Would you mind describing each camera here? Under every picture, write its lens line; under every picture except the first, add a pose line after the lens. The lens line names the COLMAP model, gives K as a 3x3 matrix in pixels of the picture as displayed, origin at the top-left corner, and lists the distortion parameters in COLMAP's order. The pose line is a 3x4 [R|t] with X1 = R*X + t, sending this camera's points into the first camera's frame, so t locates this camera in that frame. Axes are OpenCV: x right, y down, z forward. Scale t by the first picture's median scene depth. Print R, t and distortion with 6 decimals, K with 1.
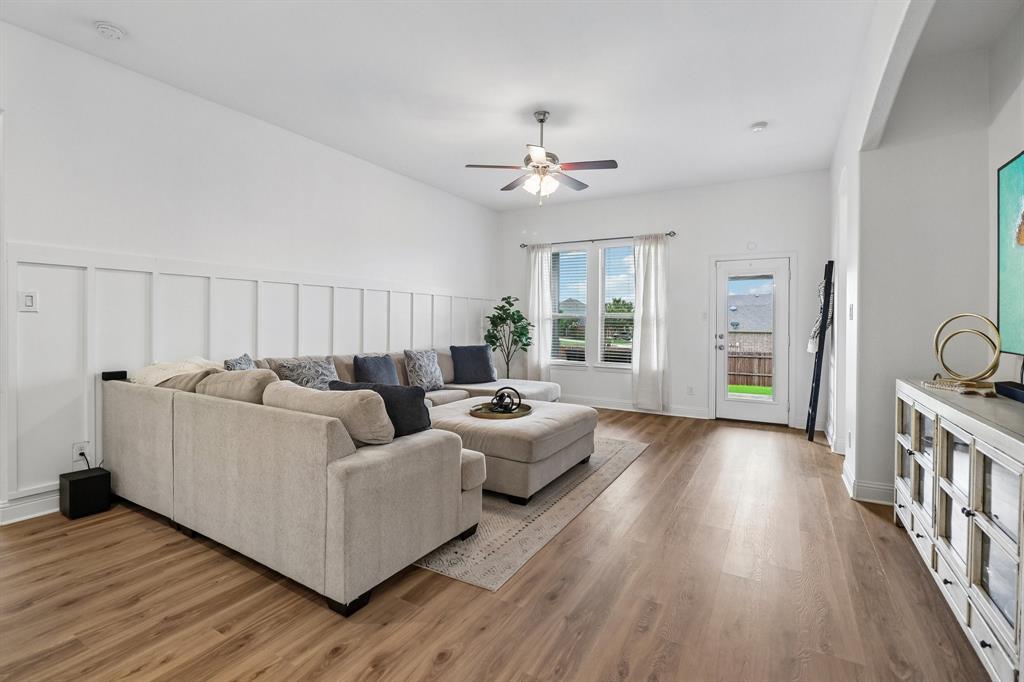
lens RADIAL K [[468.6, 0, 510.1], [0, 468.6, 321.7], [0, 0, 1]] dist [0.018936, -0.013476]
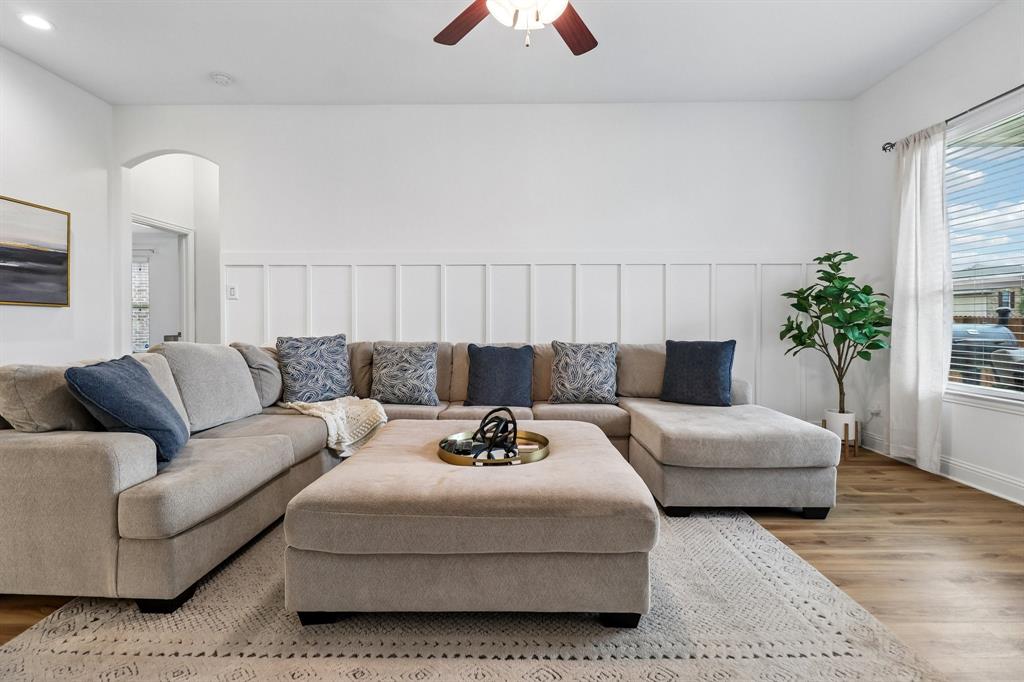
lens RADIAL K [[468.6, 0, 510.1], [0, 468.6, 321.7], [0, 0, 1]] dist [0.018936, -0.013476]
pose [[0.488925, 0.013787, -0.872217, 0.391592], [0.005325, 0.999809, 0.018788, 0.016111], [0.872309, -0.013831, 0.488759, 0.589616]]
